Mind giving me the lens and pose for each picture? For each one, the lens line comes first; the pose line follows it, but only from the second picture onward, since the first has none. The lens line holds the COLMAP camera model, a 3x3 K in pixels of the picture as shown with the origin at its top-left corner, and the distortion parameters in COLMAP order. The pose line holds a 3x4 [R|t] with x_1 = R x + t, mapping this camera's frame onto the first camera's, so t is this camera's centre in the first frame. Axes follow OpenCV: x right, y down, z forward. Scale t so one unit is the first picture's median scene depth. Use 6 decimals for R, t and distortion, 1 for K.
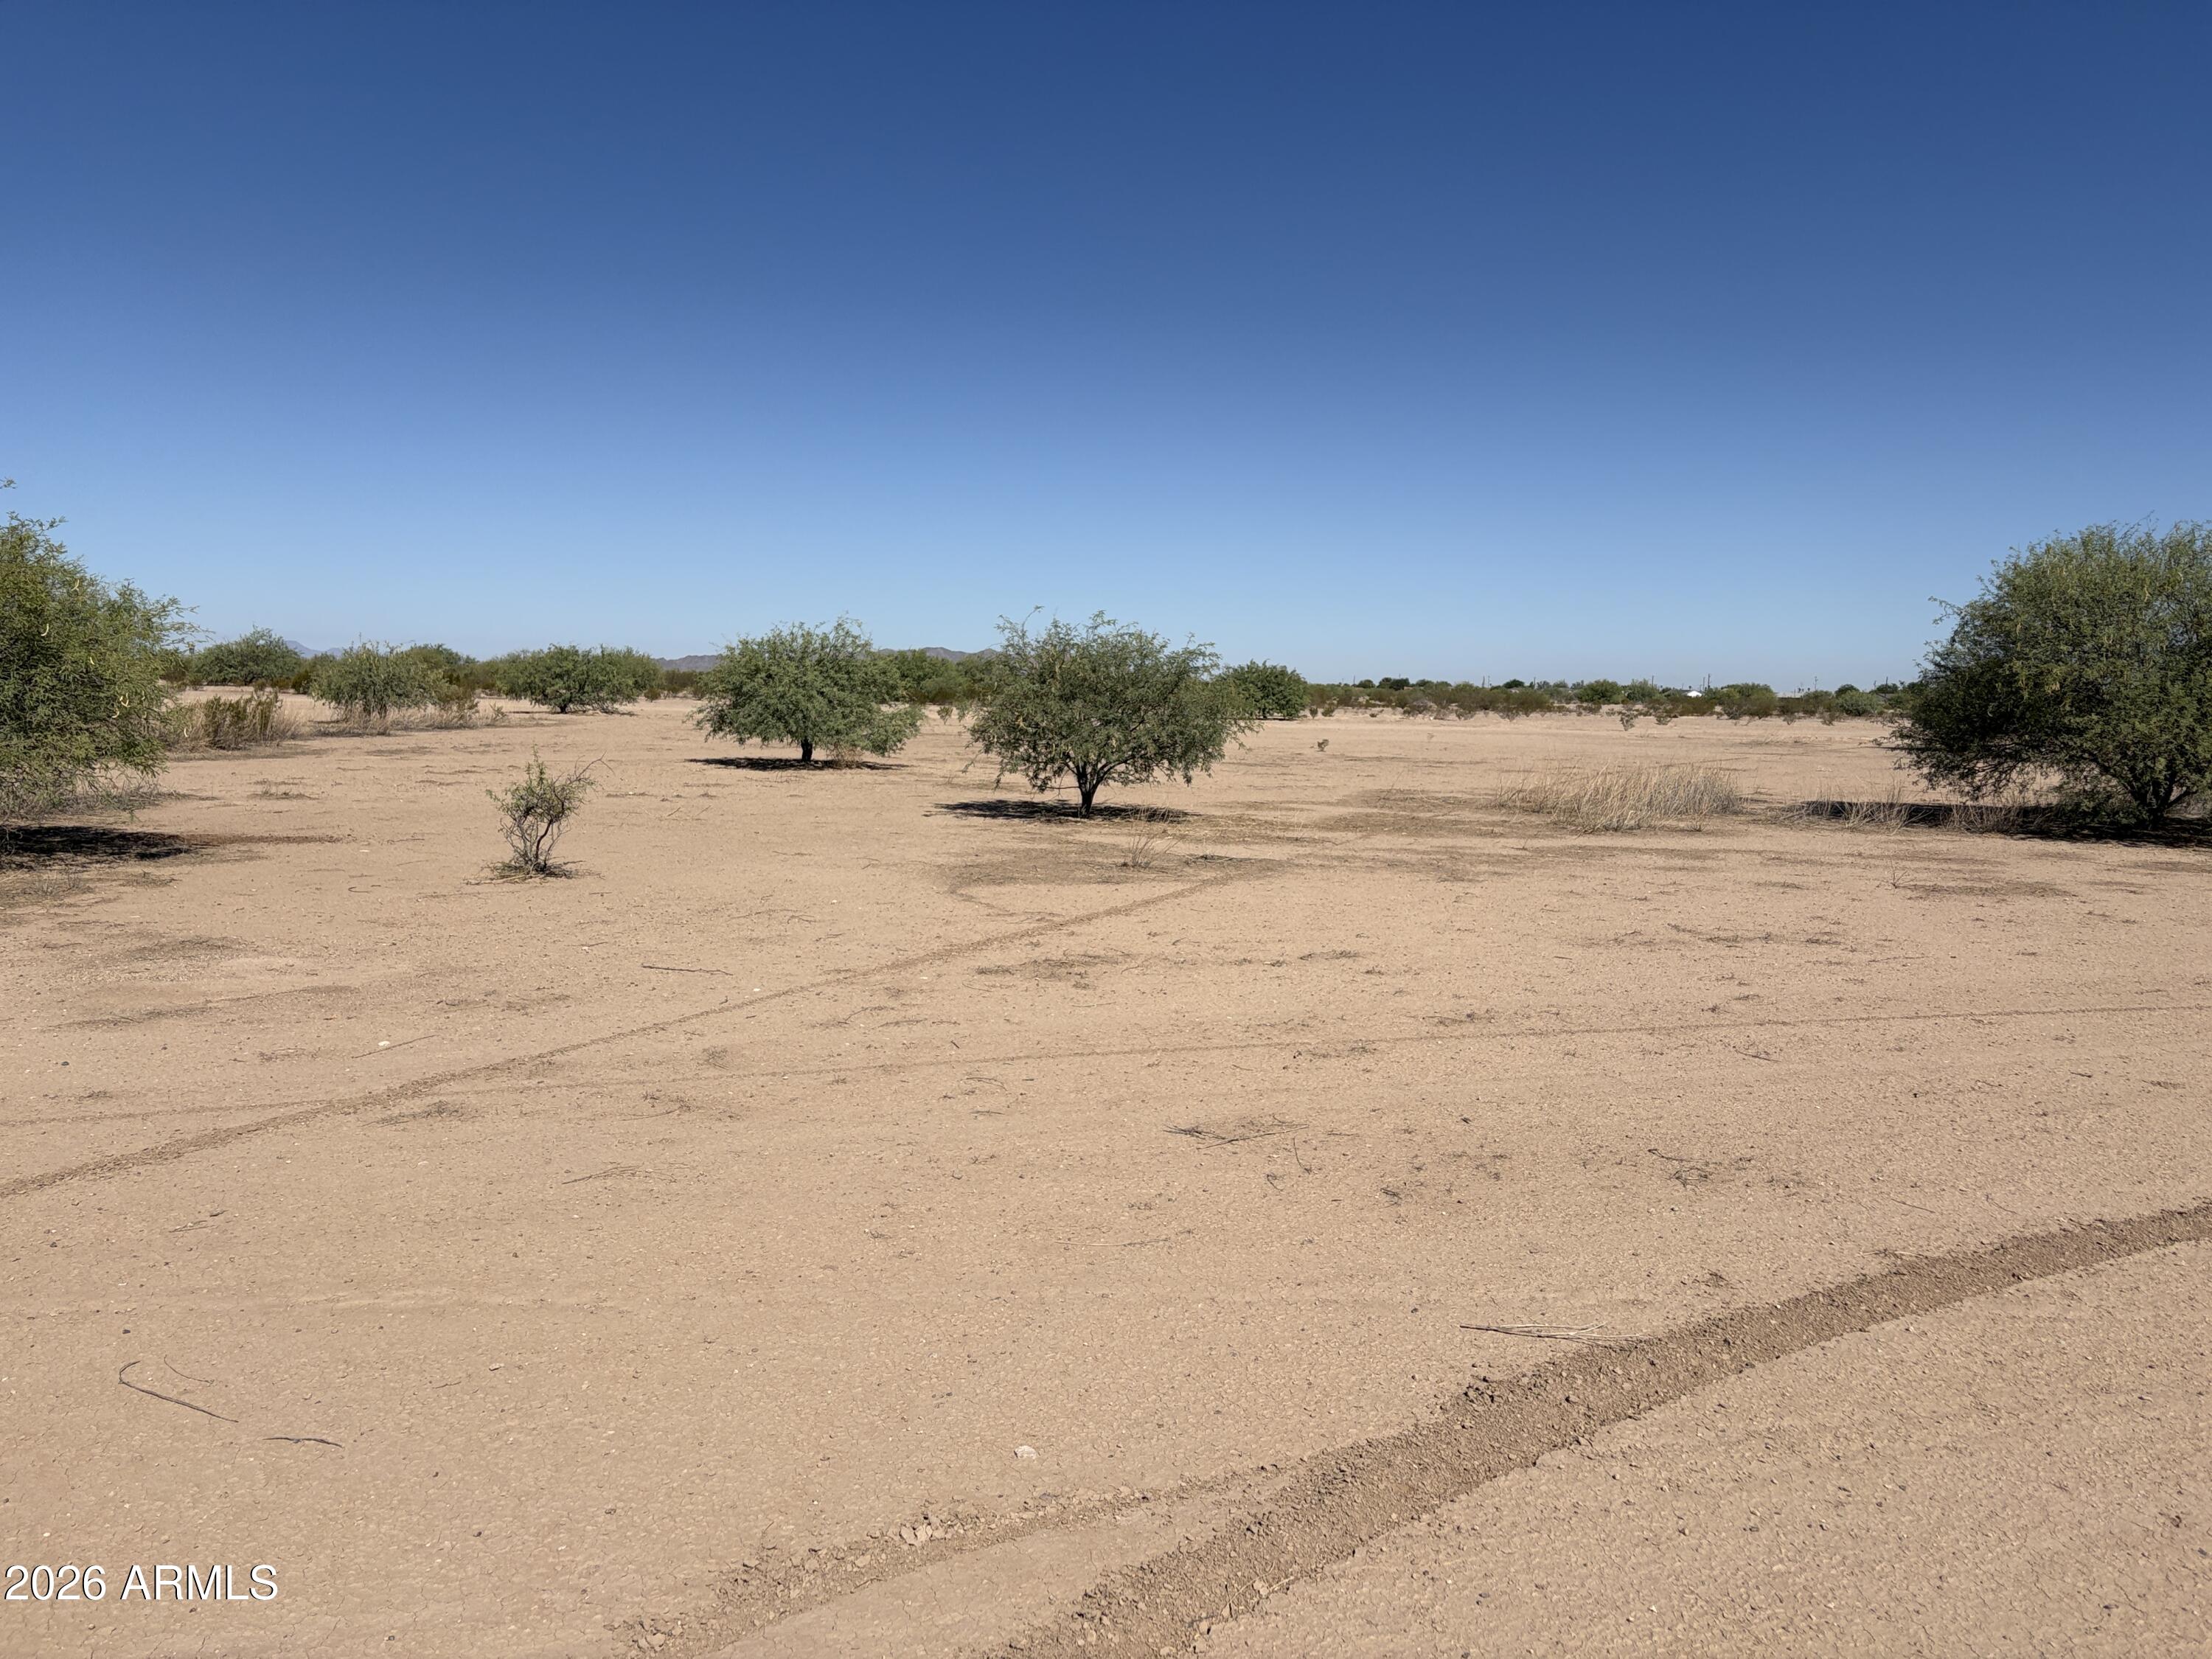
lens RADIAL K [[1637.1, 0, 1115.5], [0, 1637.1, 830.1], [0, 0, 1]] dist [0.073114, -0.090647]
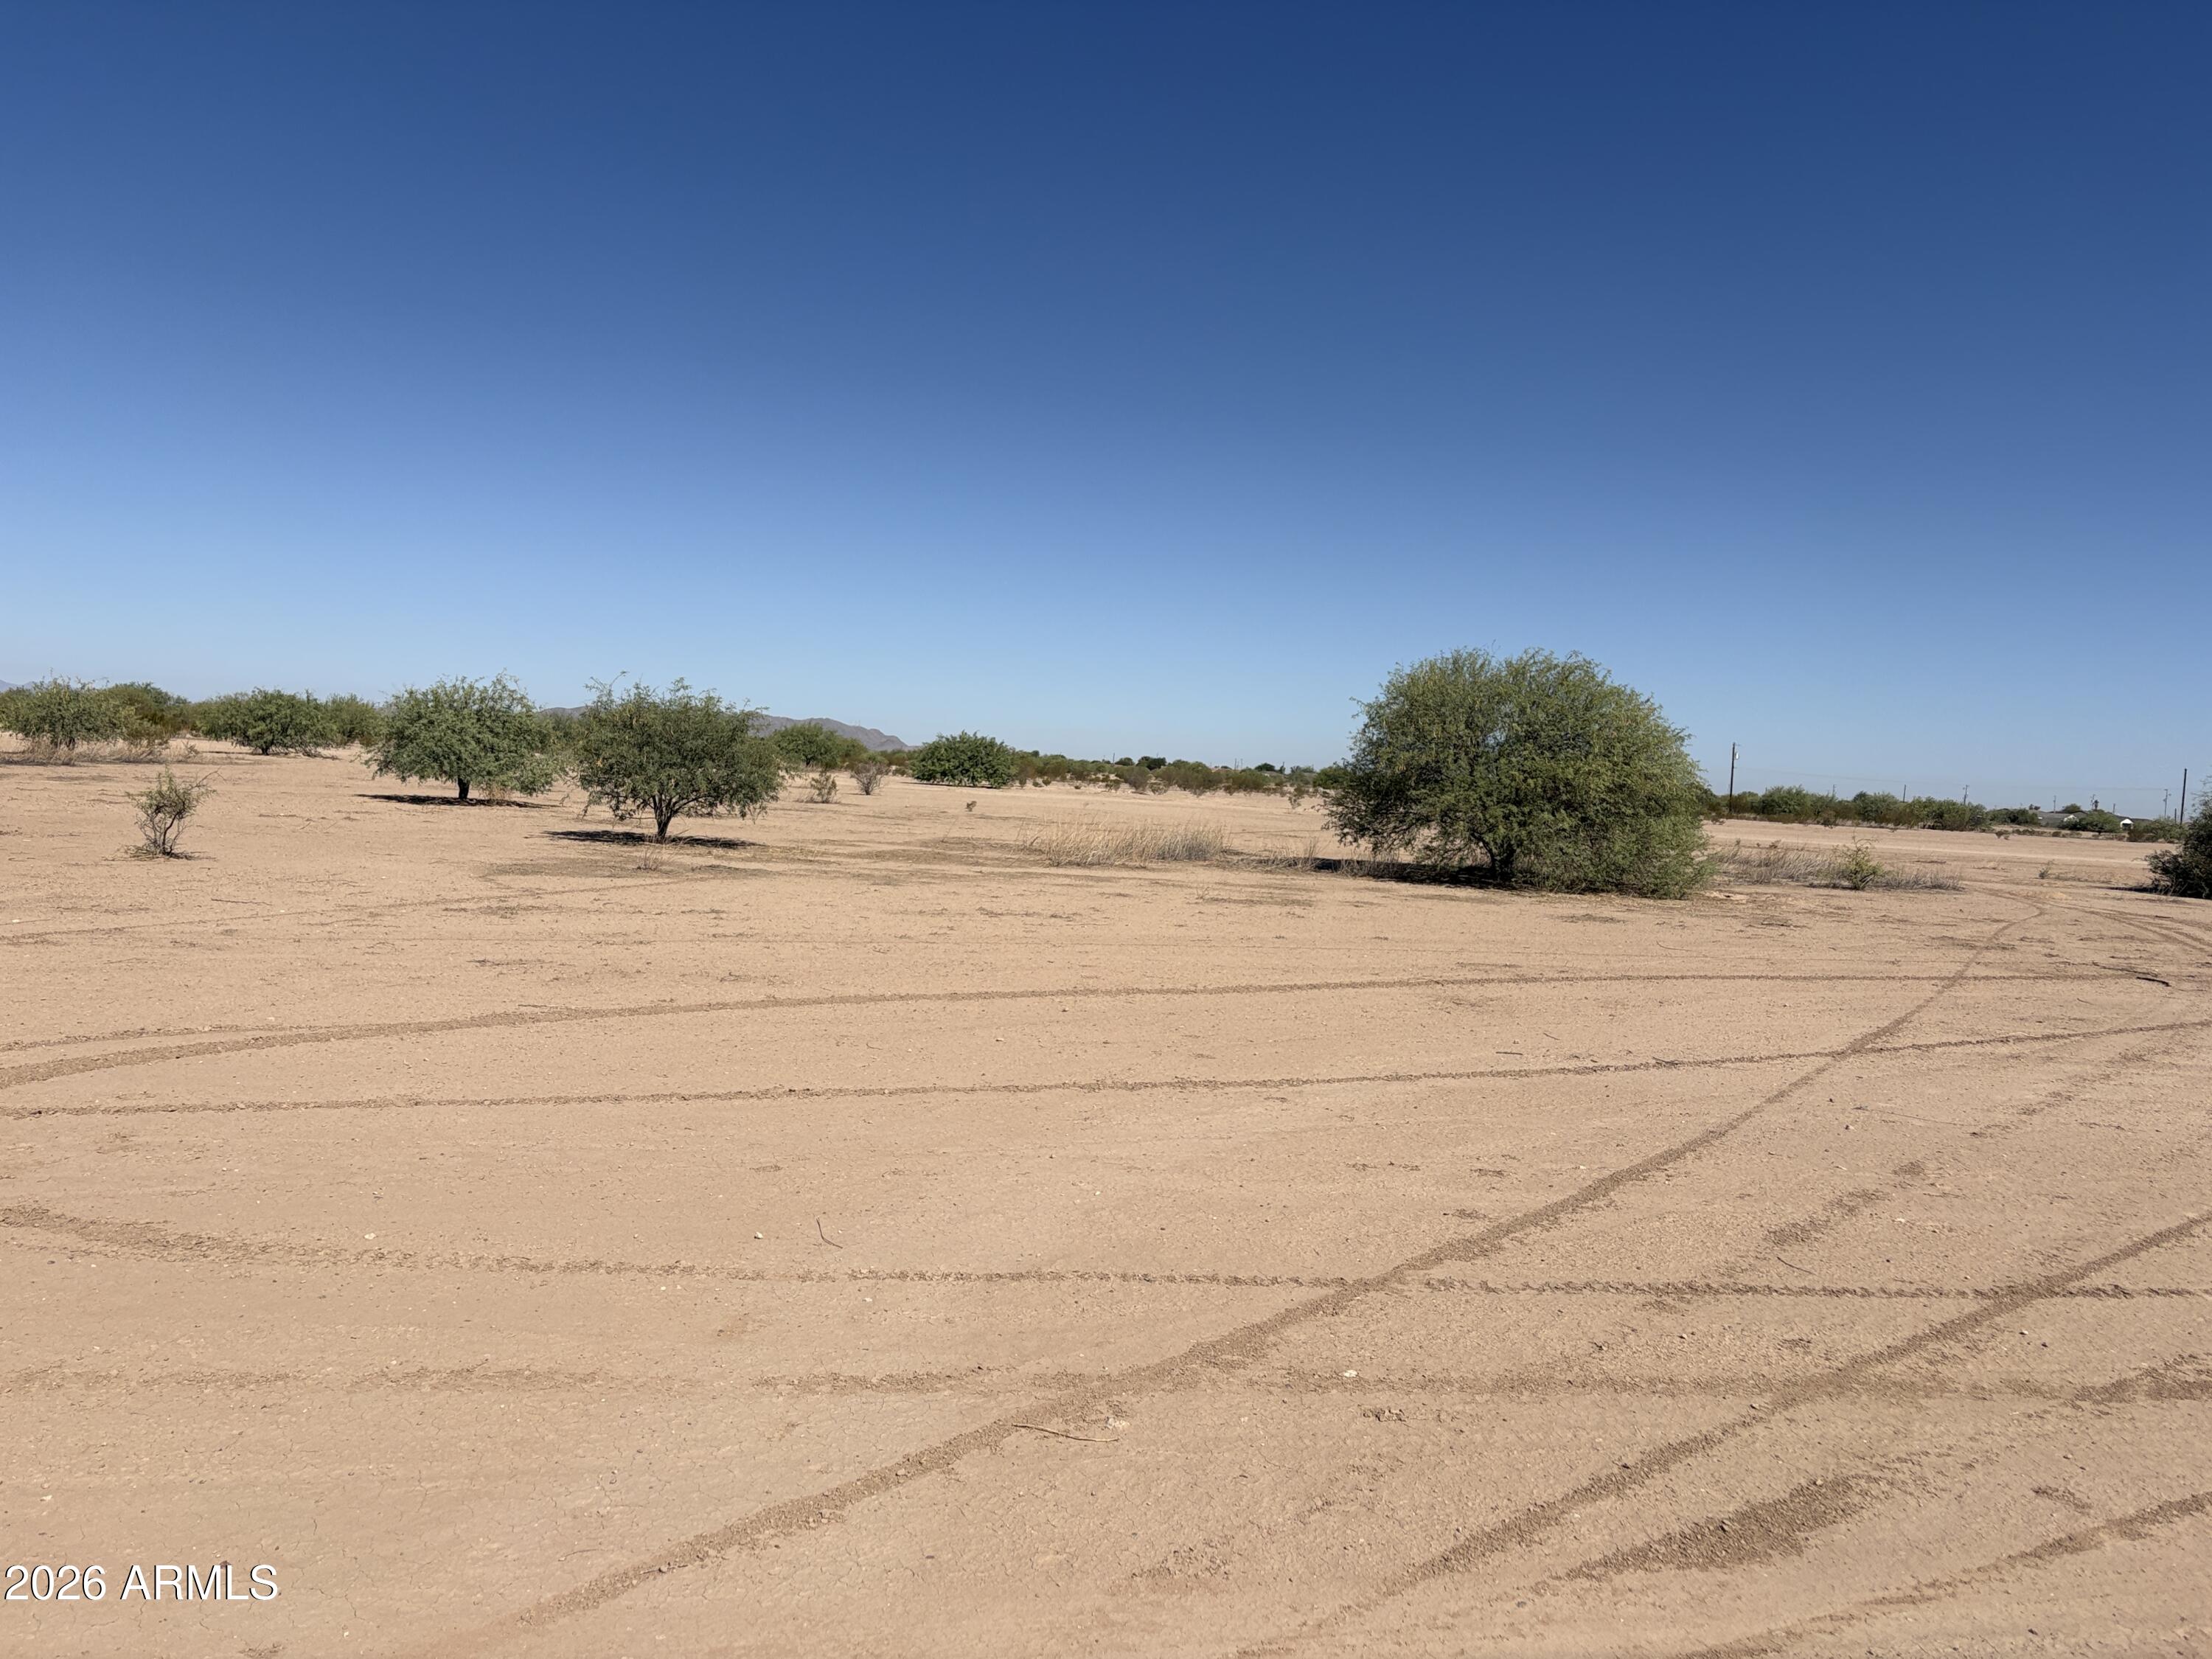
lens RADIAL K [[1685.9, 0, 1106.0], [0, 1685.9, 829.5], [0, 0, 1]] dist [0.028899, 0.000907]
pose [[0.991827, 0.032764, 0.123313, 0.150504], [-0.027004, 0.998478, -0.048097, 0.032574], [-0.124701, 0.044374, 0.991202, -0.293237]]
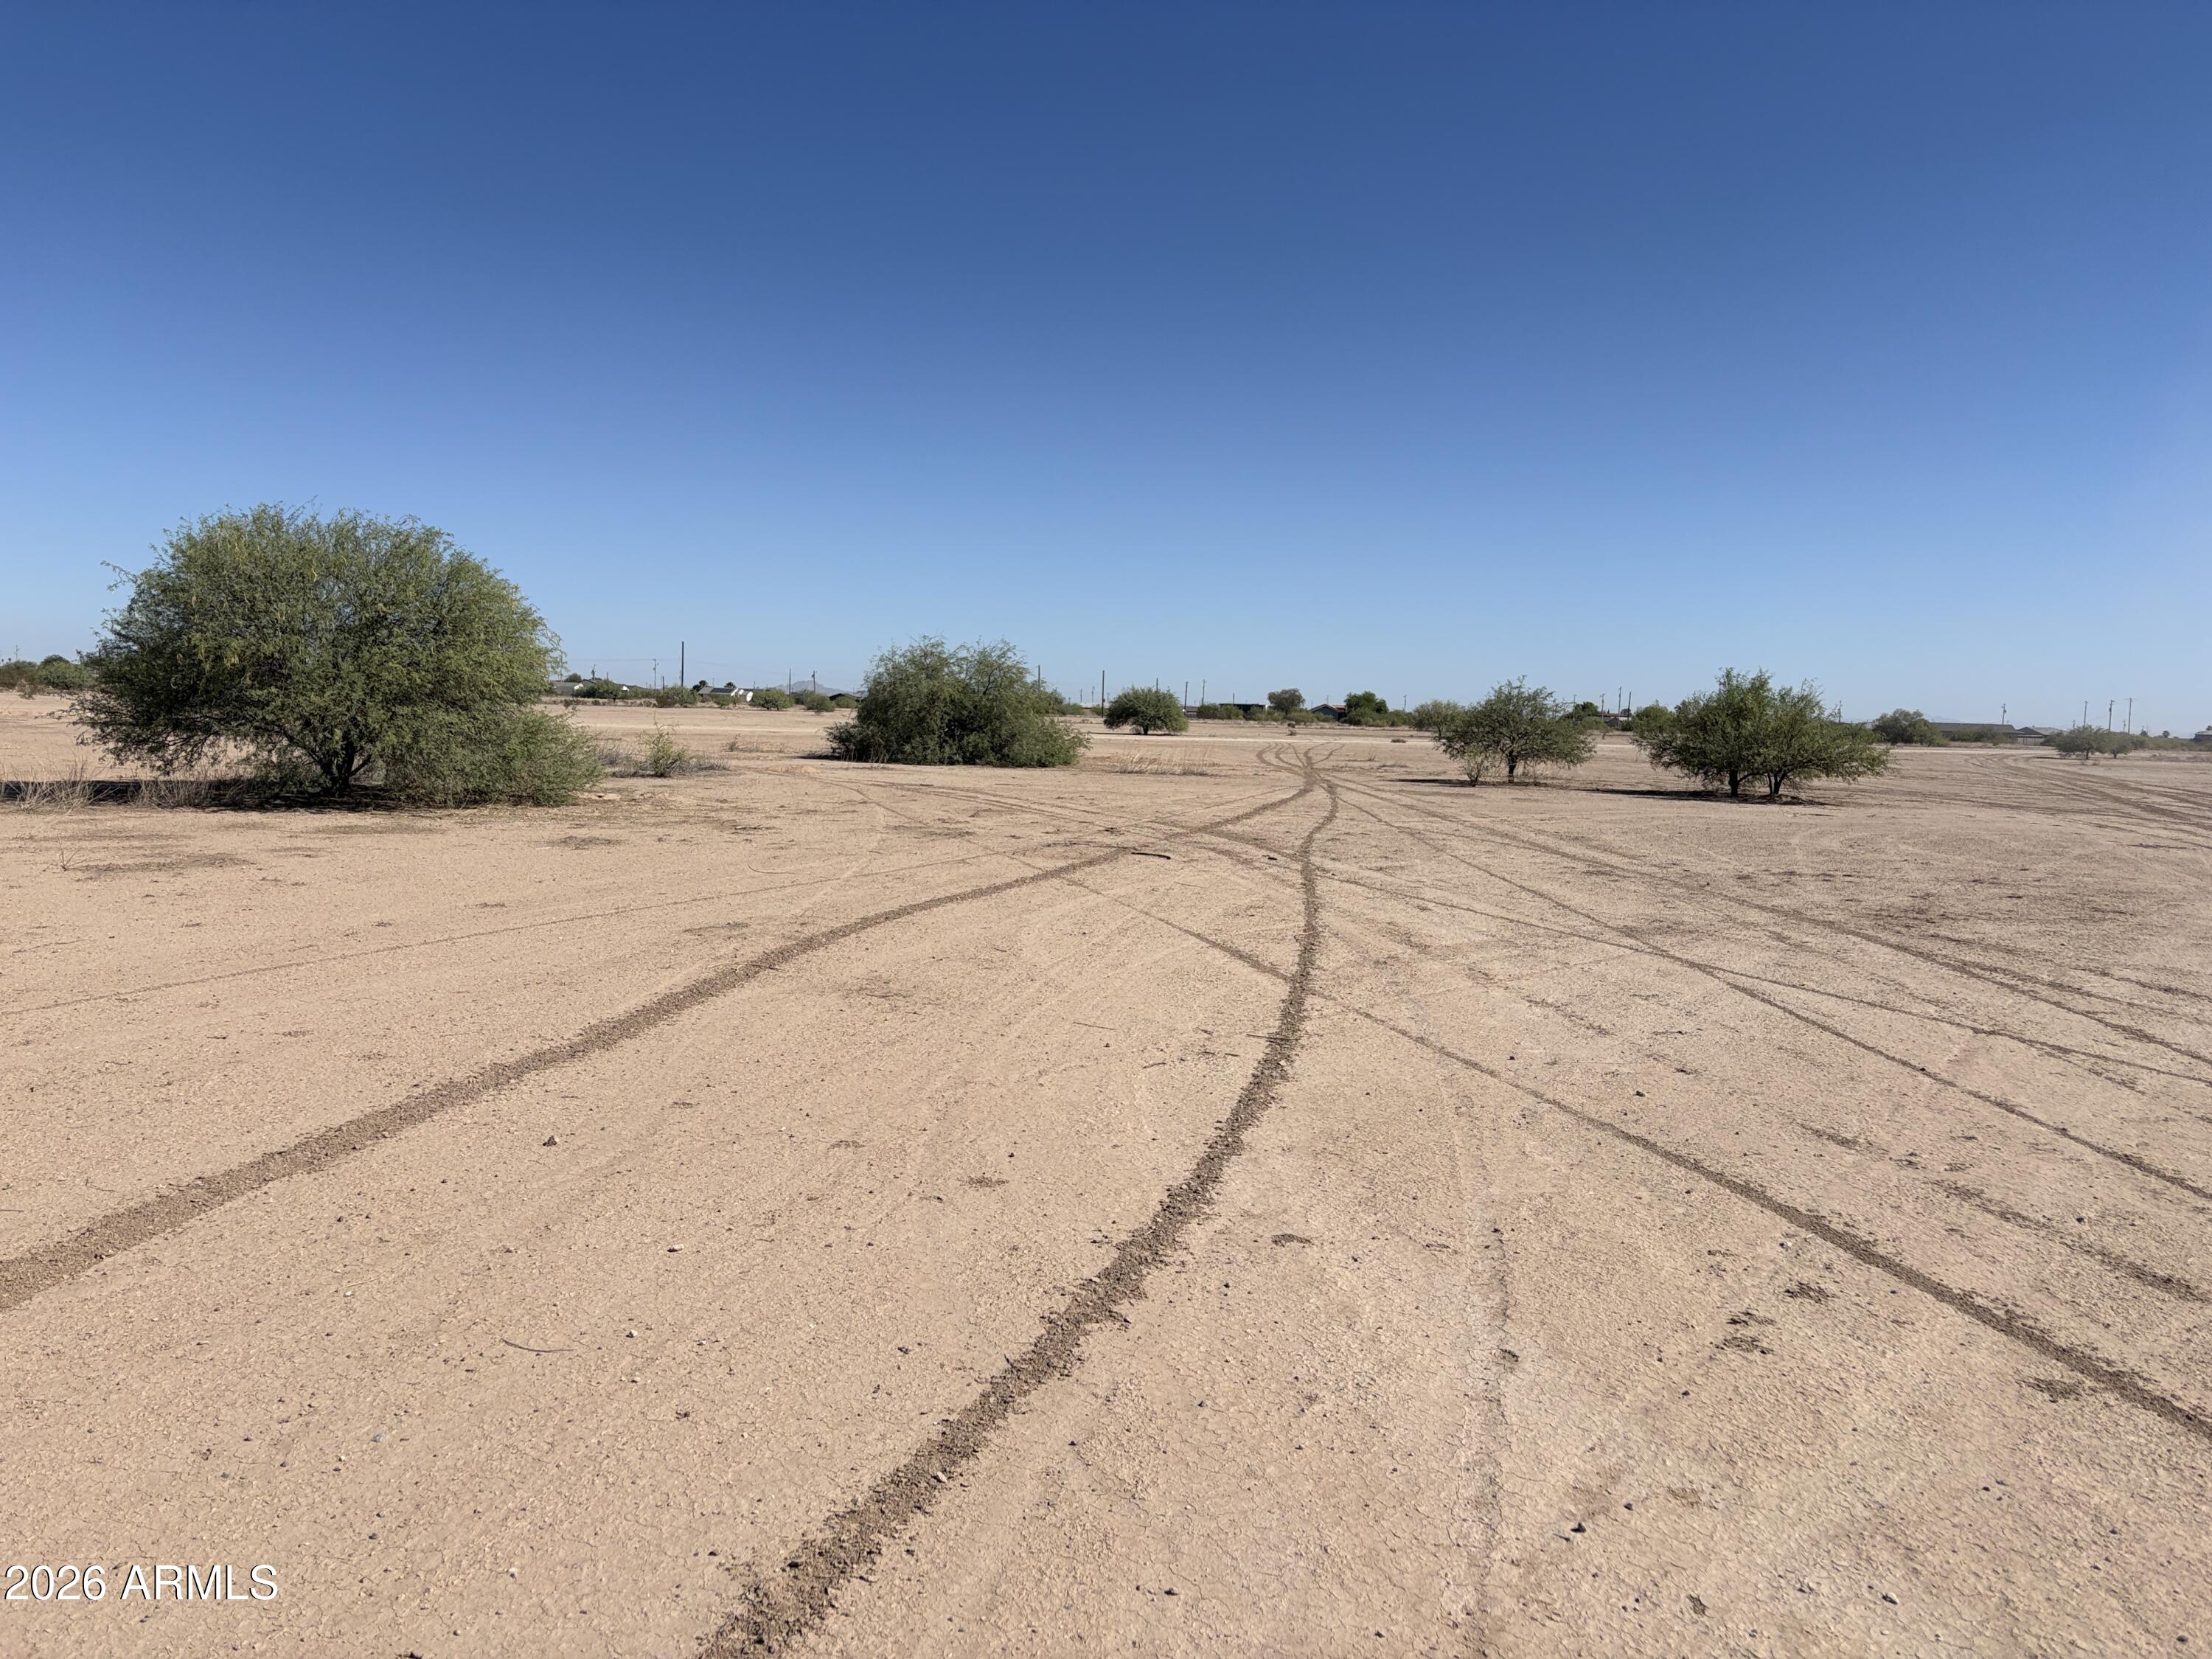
lens RADIAL K [[1637.1, 0, 1115.5], [0, 1637.1, 830.1], [0, 0, 1]] dist [0.073114, -0.090647]
pose [[0.559043, -0.061678, 0.826842, 0.021247], [0.049650, 0.997930, 0.040871, 0.002374], [-0.827651, 0.018205, 0.560948, -0.010016]]
